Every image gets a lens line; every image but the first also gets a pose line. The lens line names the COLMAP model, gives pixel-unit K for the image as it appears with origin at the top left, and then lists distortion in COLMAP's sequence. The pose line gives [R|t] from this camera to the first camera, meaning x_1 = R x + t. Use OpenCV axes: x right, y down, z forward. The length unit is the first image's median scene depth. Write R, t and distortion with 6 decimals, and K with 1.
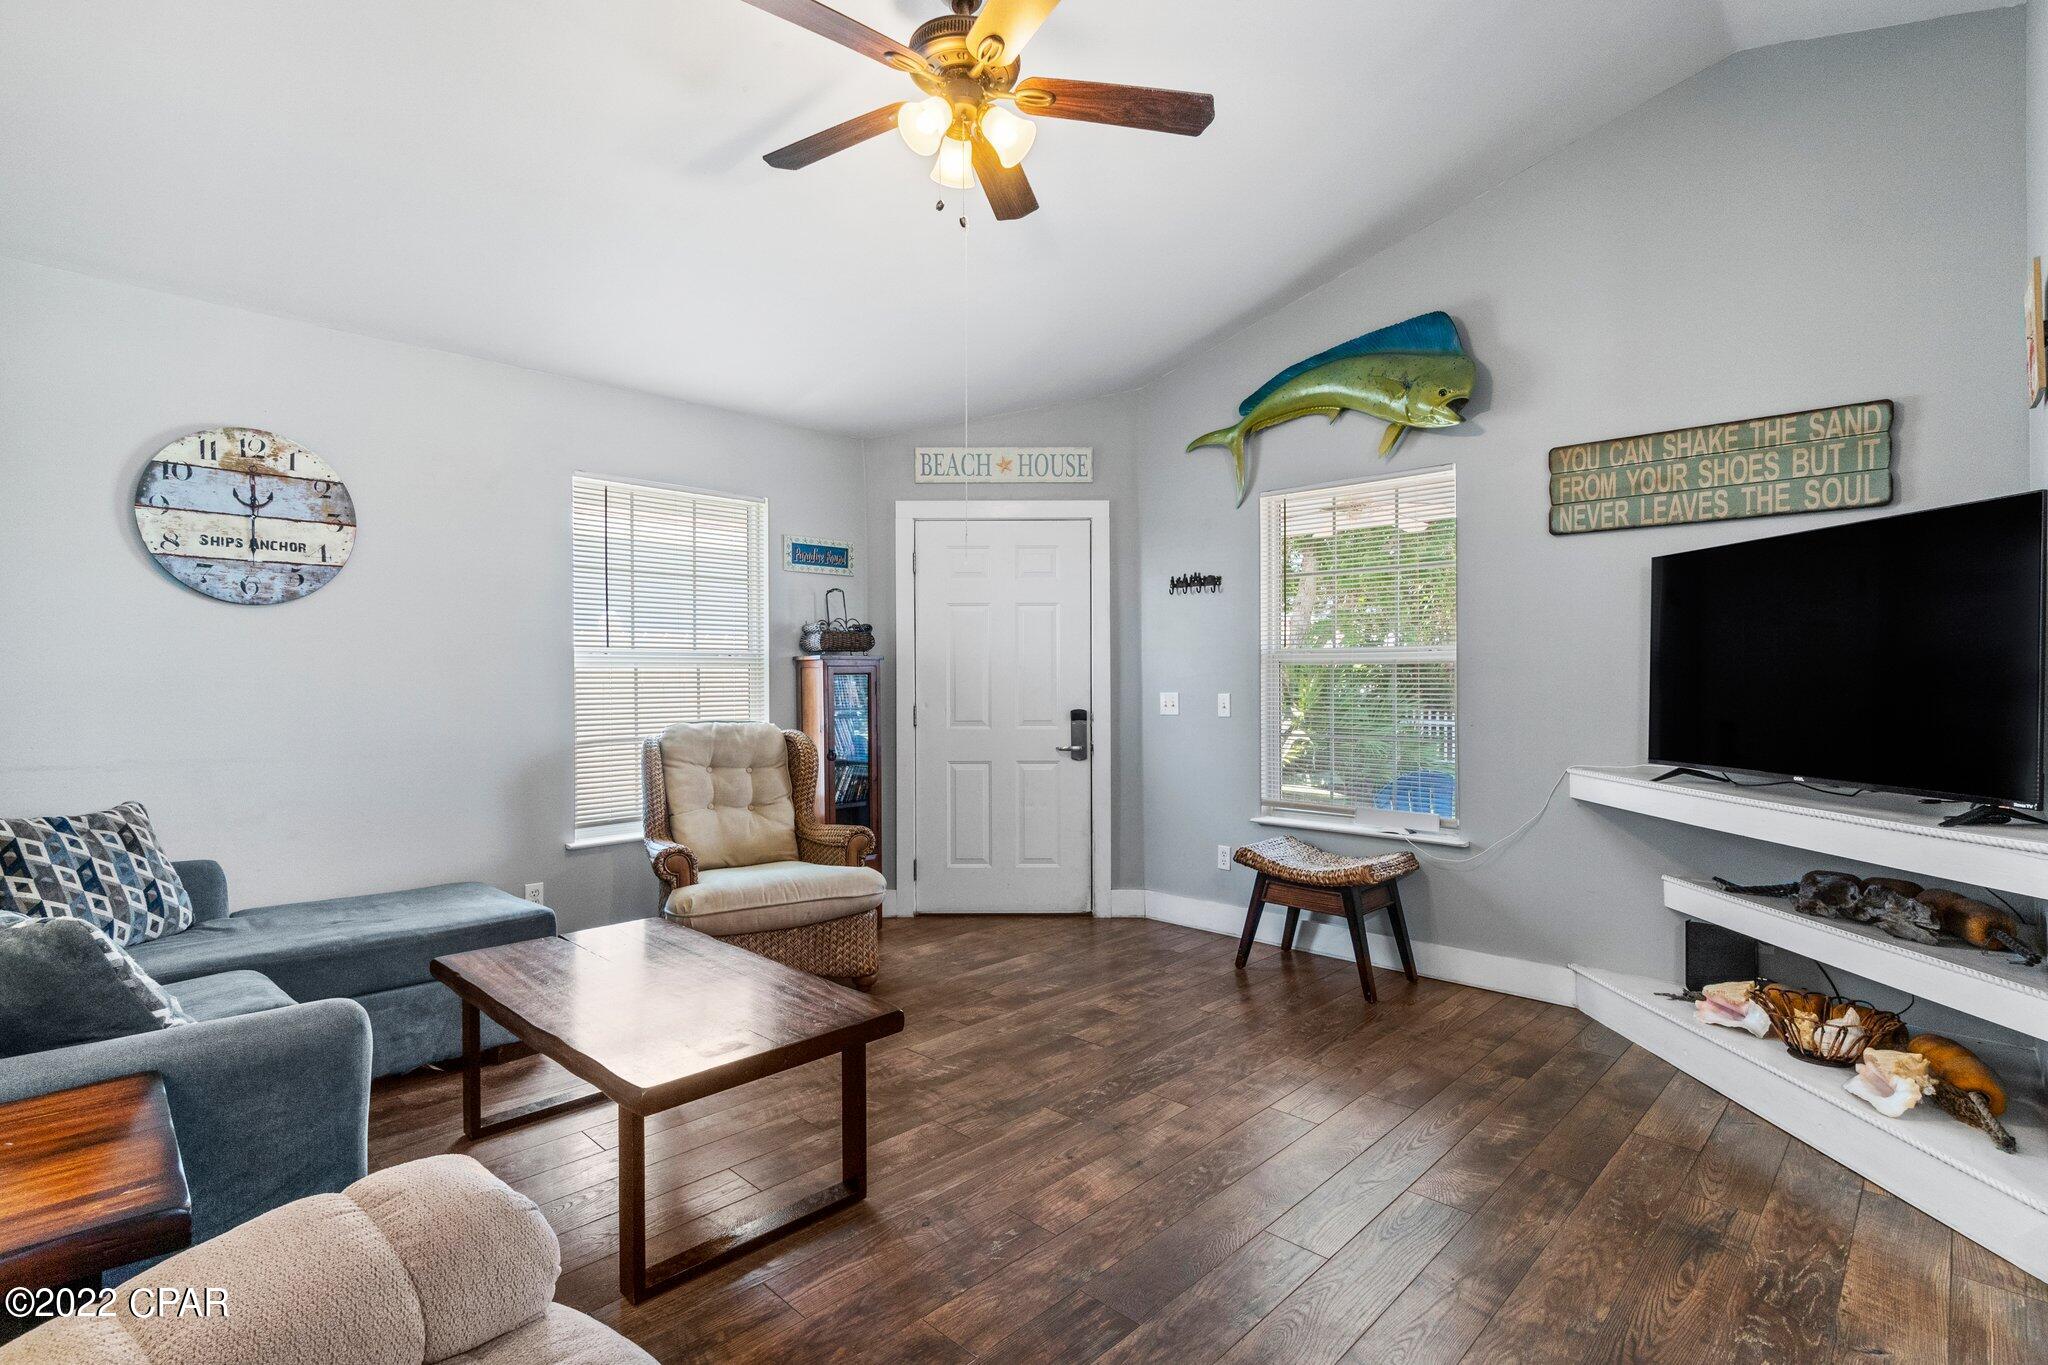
lens RADIAL K [[975.0, 0, 1024.0], [0, 975.0, 682.5], [0, 0, 1]] dist [0.003280, 0.001069]
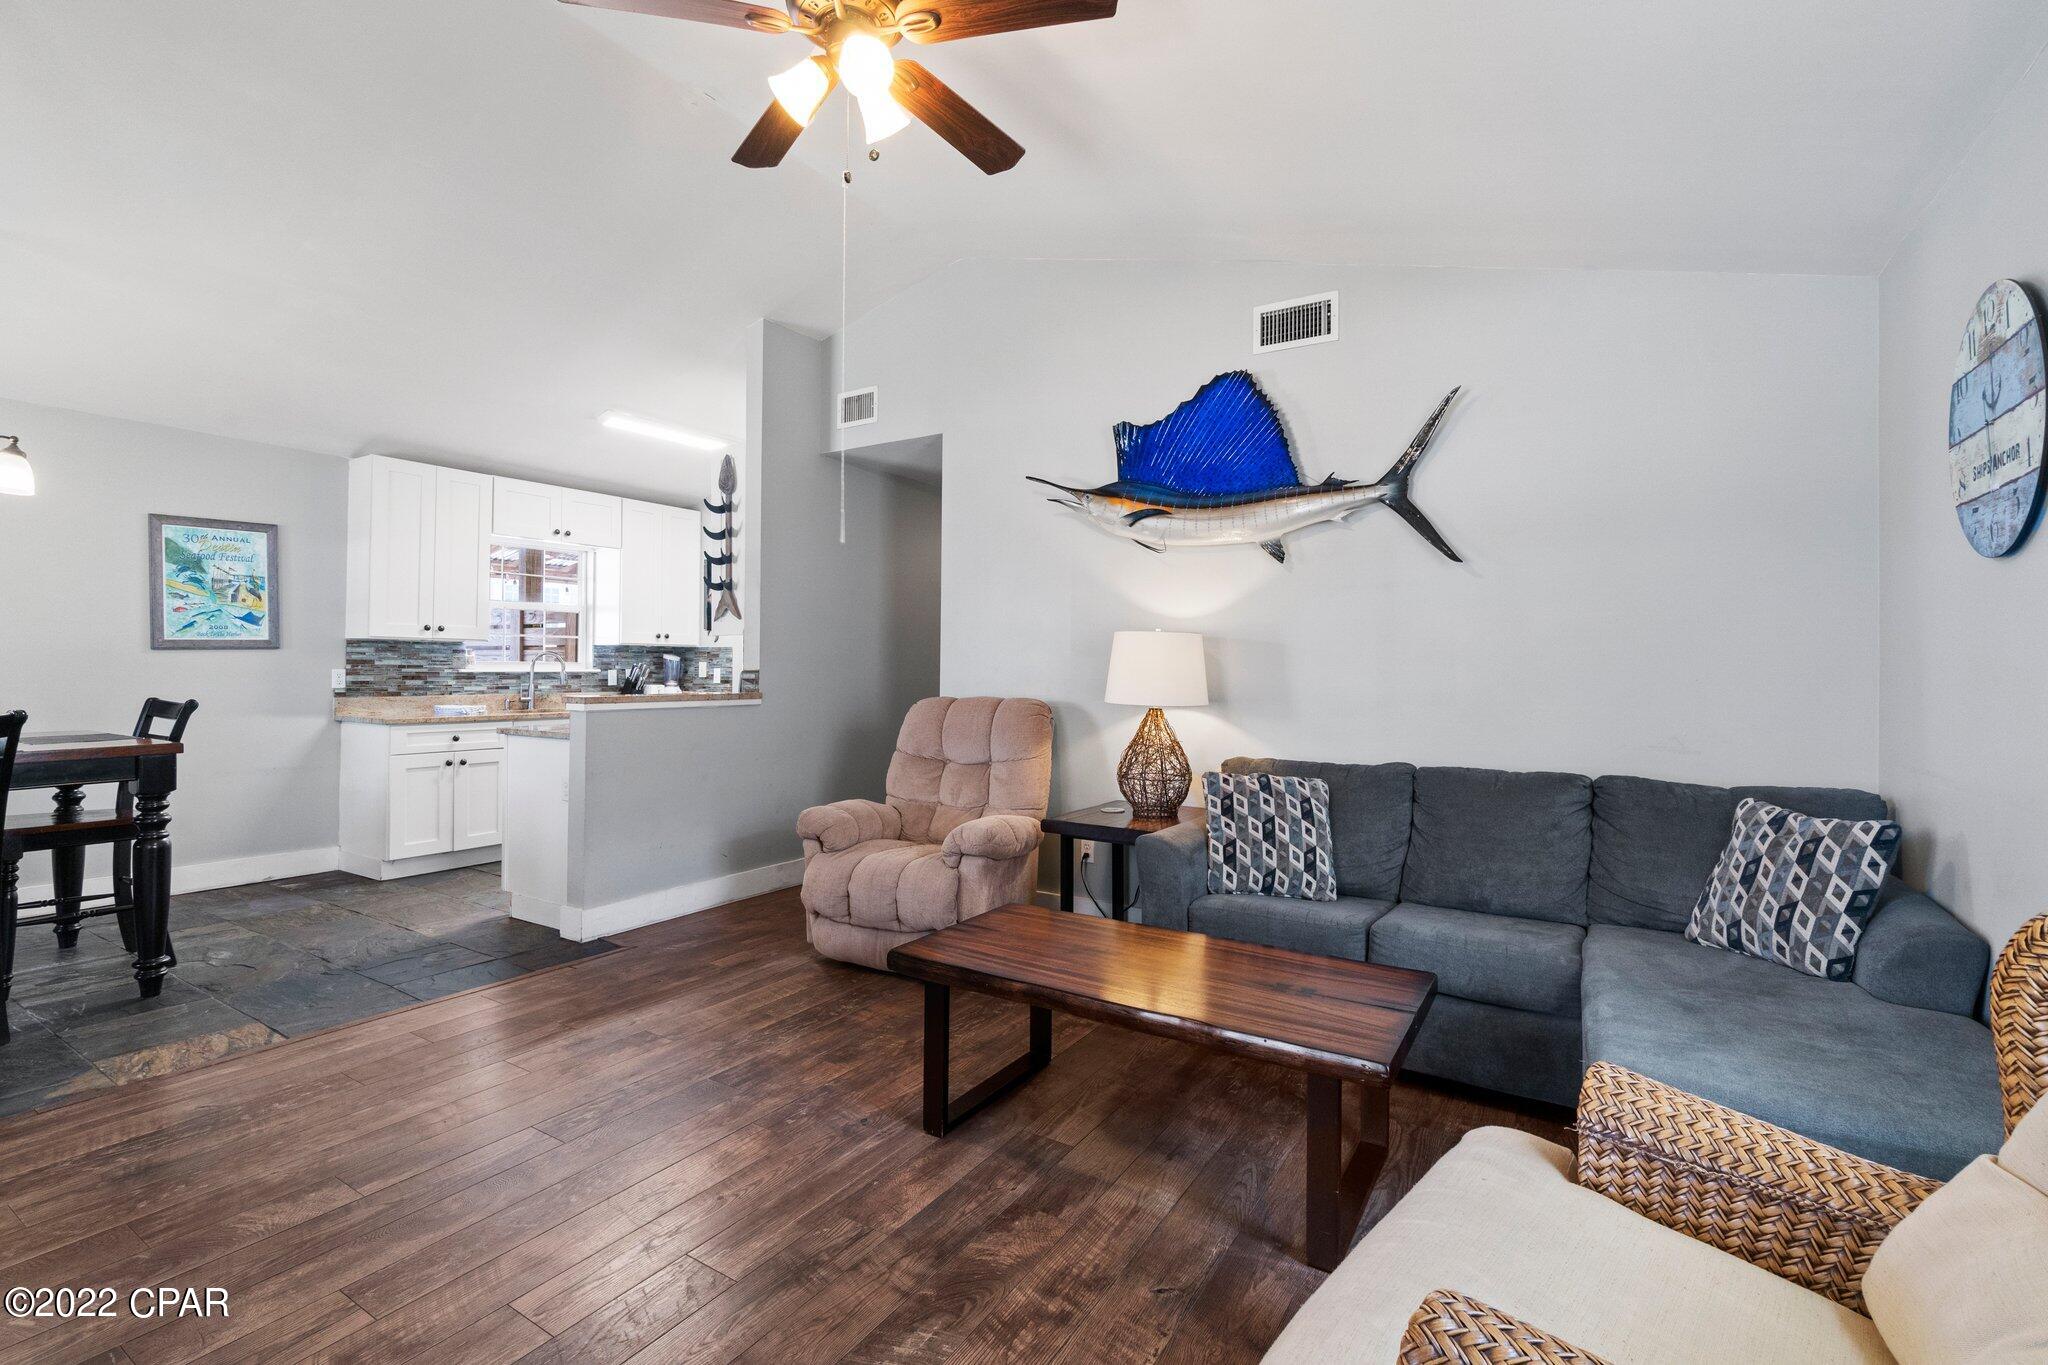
lens RADIAL K [[915.2, 0, 1028.6], [0, 915.2, 671.7], [0, 0, 1]] dist [0.000705, 0.000594]
pose [[-0.975301, -0.005052, -0.220823, -0.031927], [-0.006568, 0.999960, 0.006132, -0.004591], [0.220784, 0.007431, -0.975295, 1.465616]]
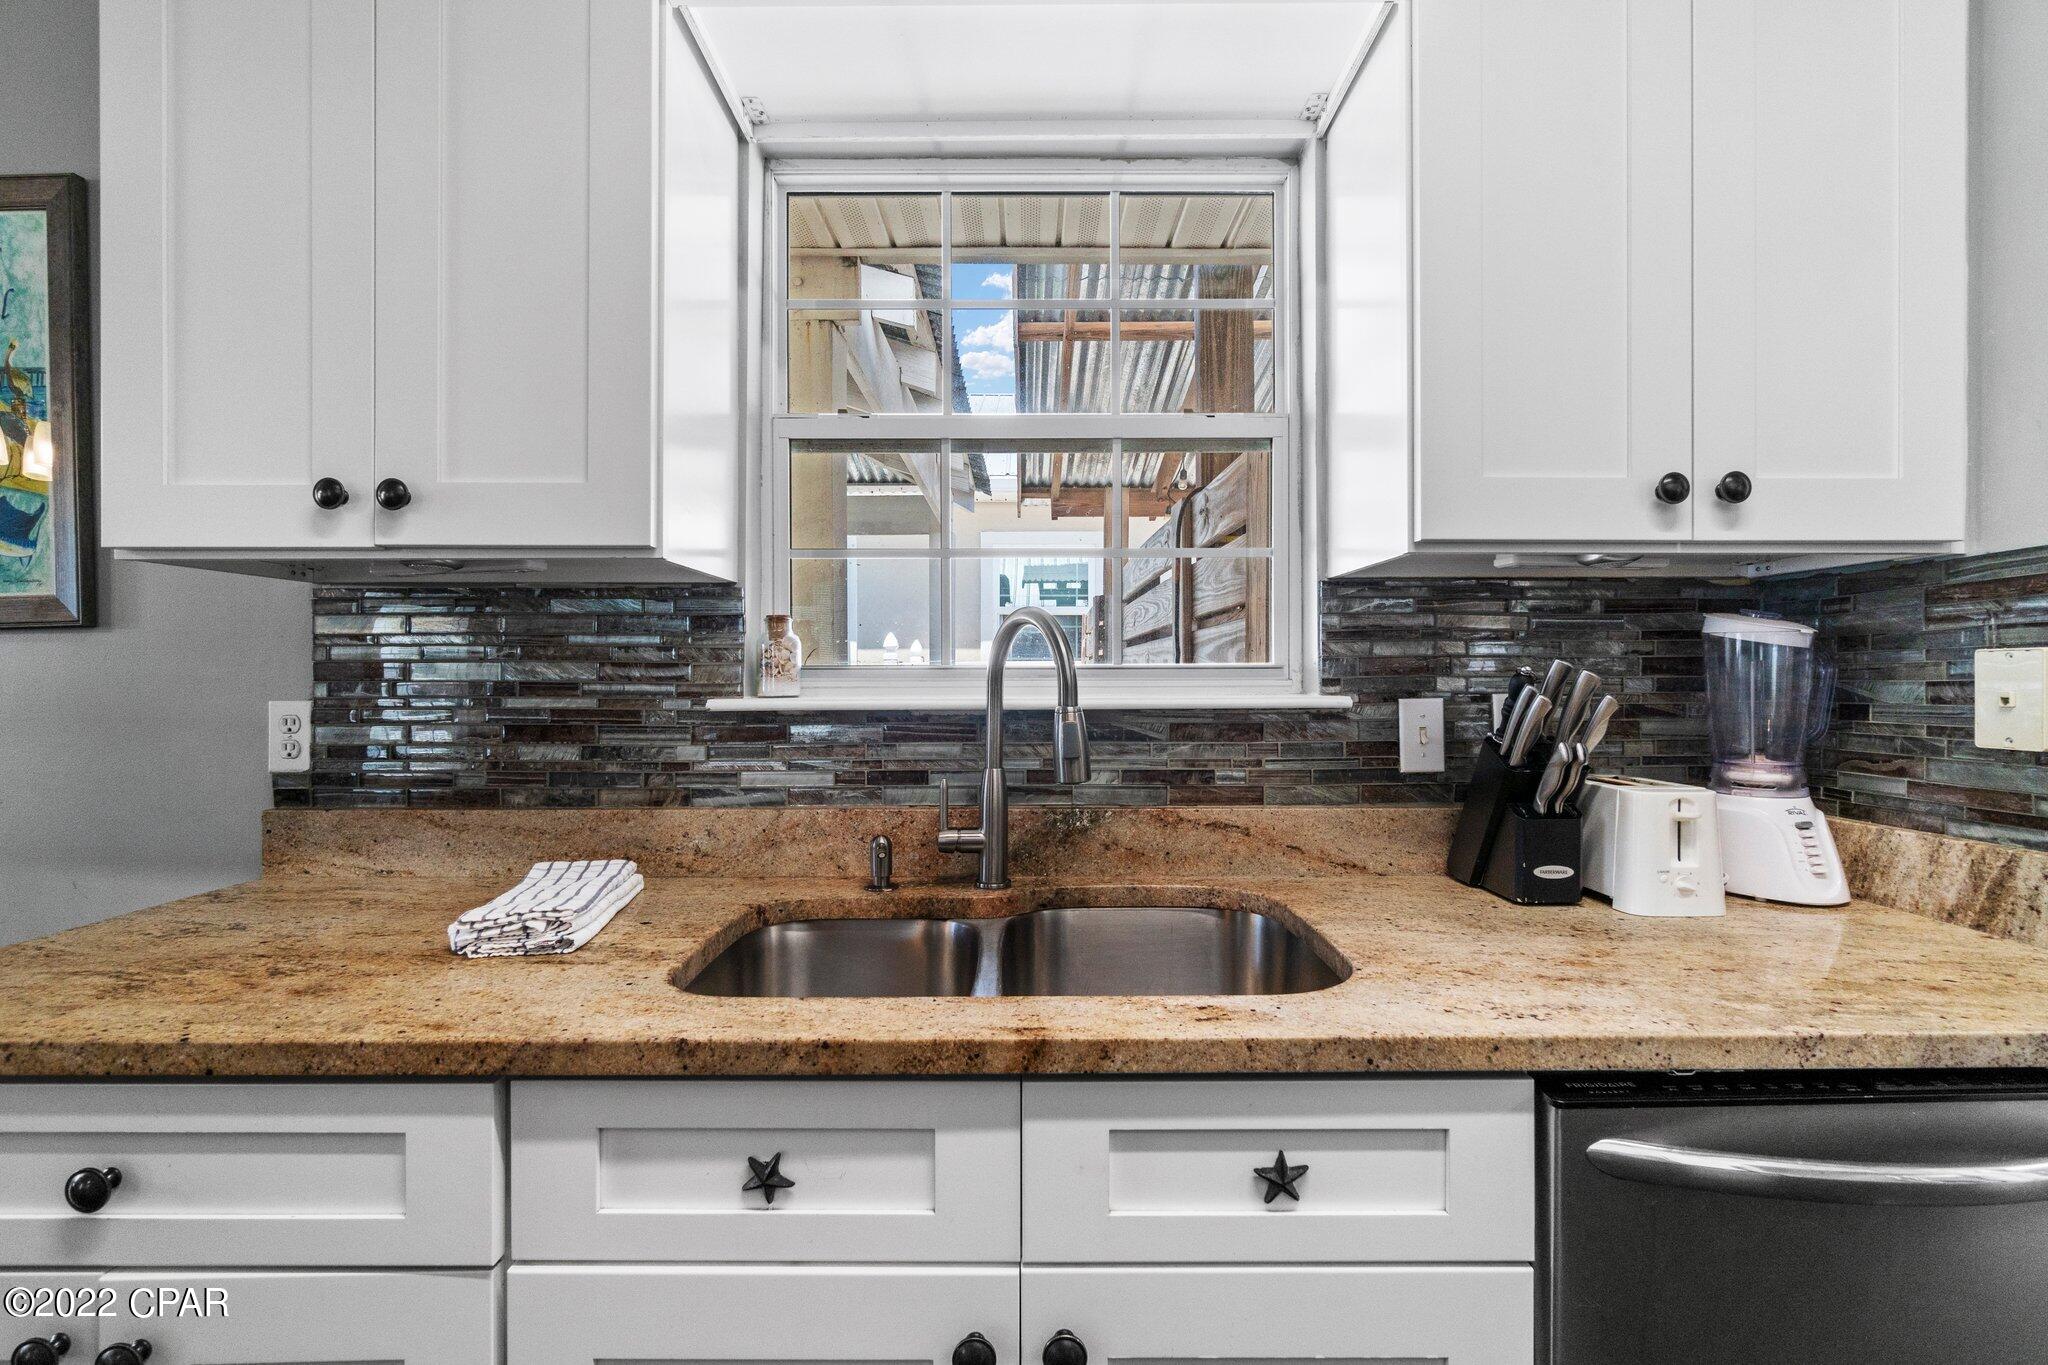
lens RADIAL K [[896.3, 0, 1026.7], [0, 896.3, 679.7], [0, 0, 1]] dist [-0.003331, -0.000449]
pose [[-0.705924, -0.000110, 0.708287, 0.274454], [0.004519, 0.999979, 0.004660, -0.000855], [-0.708273, 0.006490, -0.705909, -0.410042]]
